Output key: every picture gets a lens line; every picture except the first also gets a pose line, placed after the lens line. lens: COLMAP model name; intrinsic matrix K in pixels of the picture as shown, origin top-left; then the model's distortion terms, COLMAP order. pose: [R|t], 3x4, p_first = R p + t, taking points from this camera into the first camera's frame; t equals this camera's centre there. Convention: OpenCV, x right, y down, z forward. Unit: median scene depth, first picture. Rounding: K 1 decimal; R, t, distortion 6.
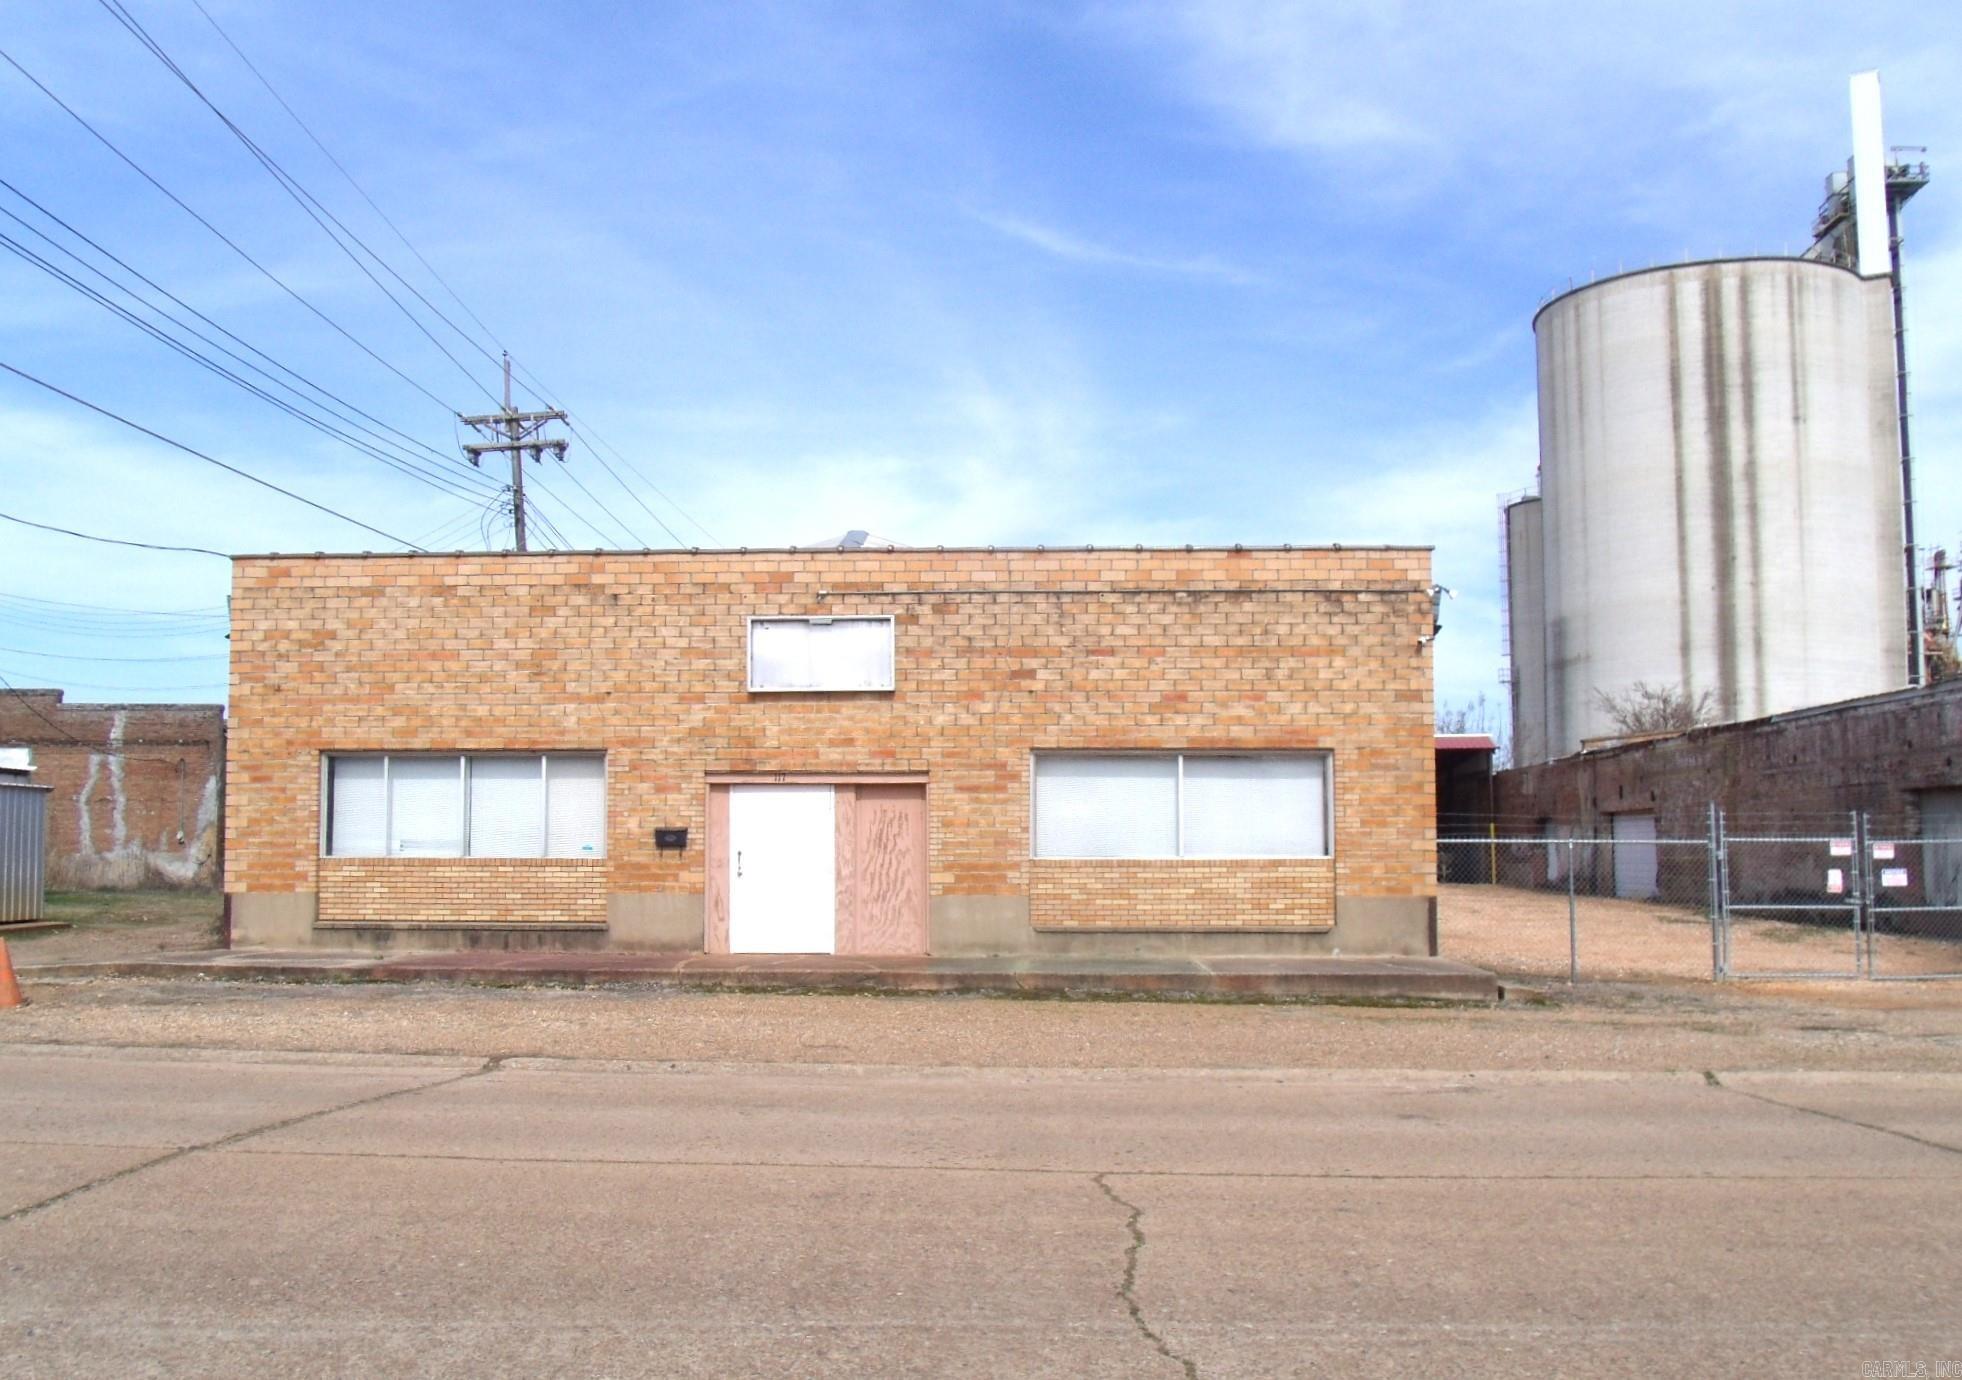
lens RADIAL K [[1738.8, 0, 1011.0], [0, 1738.8, 724.1], [0, 0, 1]] dist [-0.049743, 0.003429]
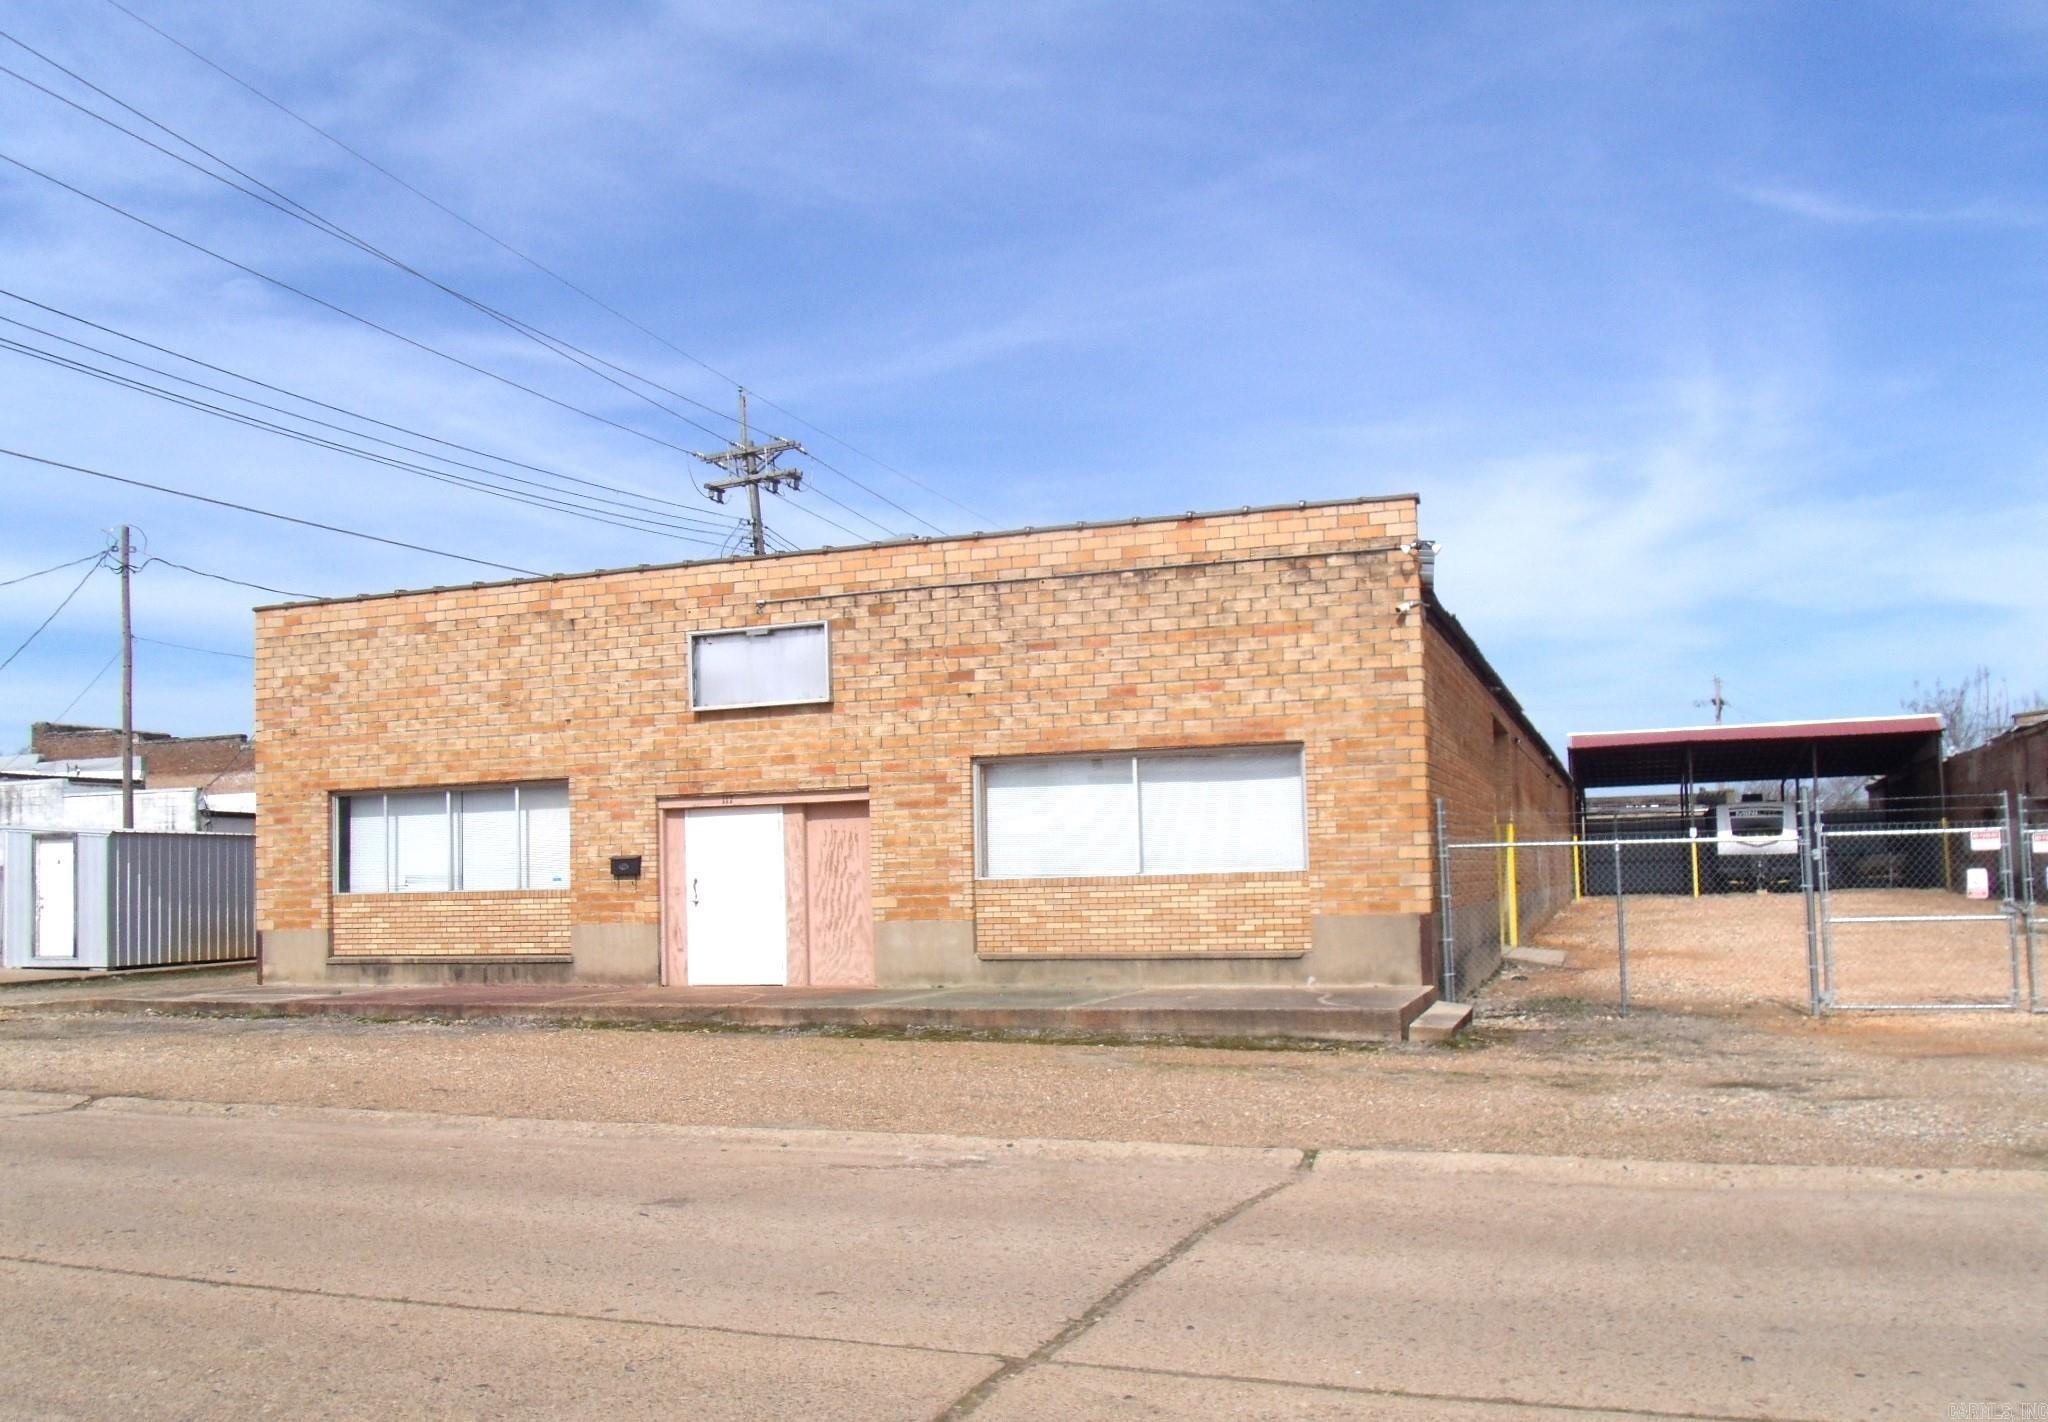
lens RADIAL K [[1746.8, 0, 1001.2], [0, 1746.8, 771.1], [0, 0, 1]] dist [-0.053968, 0.011096]
pose [[0.951238, -0.042853, -0.305468, 0.298339], [0.047867, 0.998814, 0.008941, 0.013453], [0.304723, -0.023126, 0.952160, 0.137614]]
